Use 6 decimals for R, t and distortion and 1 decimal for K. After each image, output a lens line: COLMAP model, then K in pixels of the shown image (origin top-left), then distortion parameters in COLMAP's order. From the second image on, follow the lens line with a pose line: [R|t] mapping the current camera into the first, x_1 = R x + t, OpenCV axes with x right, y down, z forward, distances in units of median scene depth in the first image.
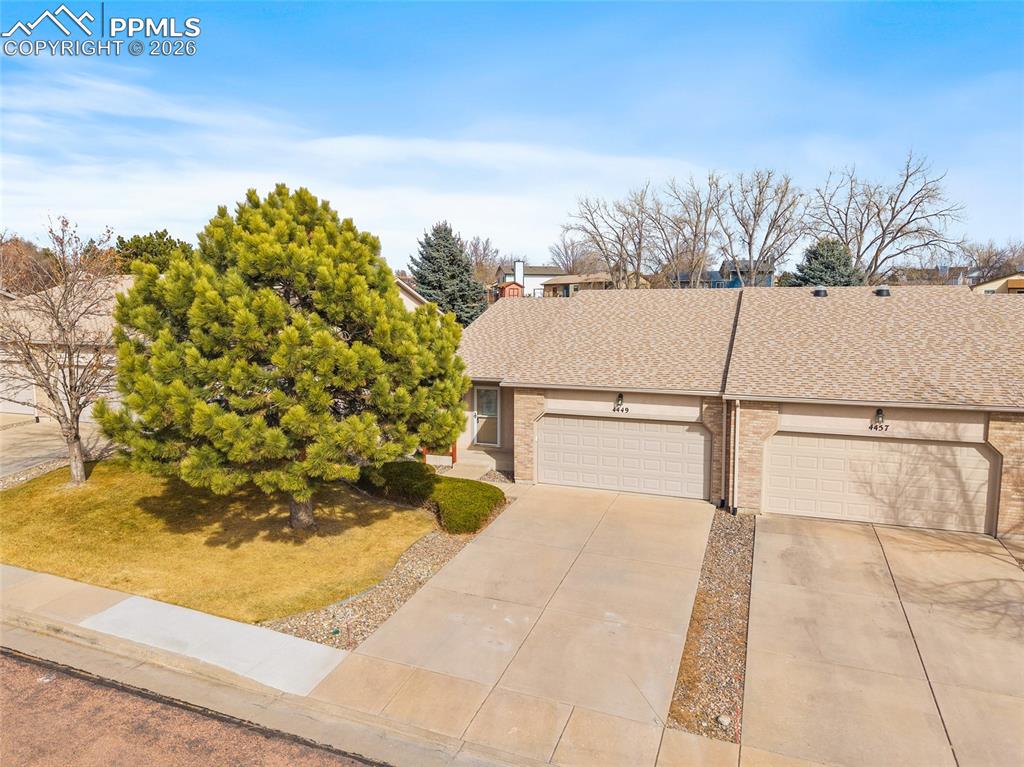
lens RADIAL K [[694.9, 0, 512.0], [0, 694.9, 383.5], [0, 0, 1]] dist [0.025671, -0.026254]
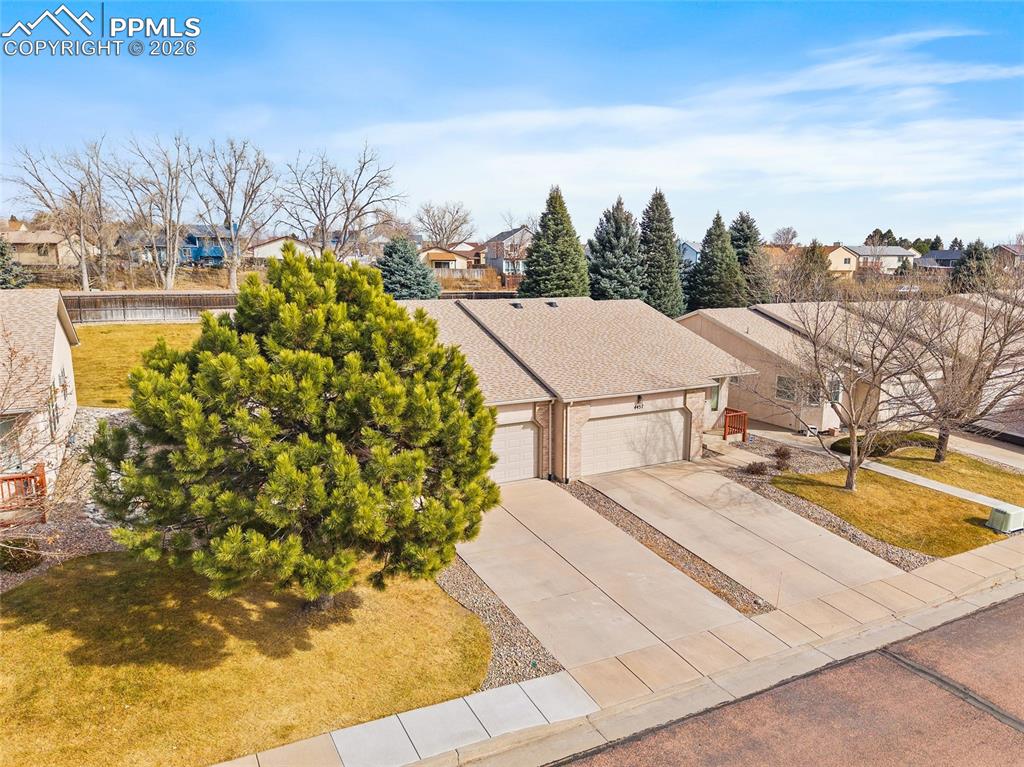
lens RADIAL K [[691.4, 0, 512.0], [0, 691.4, 383.5], [0, 0, 1]] dist [0.052579, -0.065821]
pose [[0.659754, -0.131038, 0.739969, -0.804132], [0.076130, 0.991268, 0.107663, -0.177740], [-0.747615, -0.014697, 0.663969, 0.193498]]
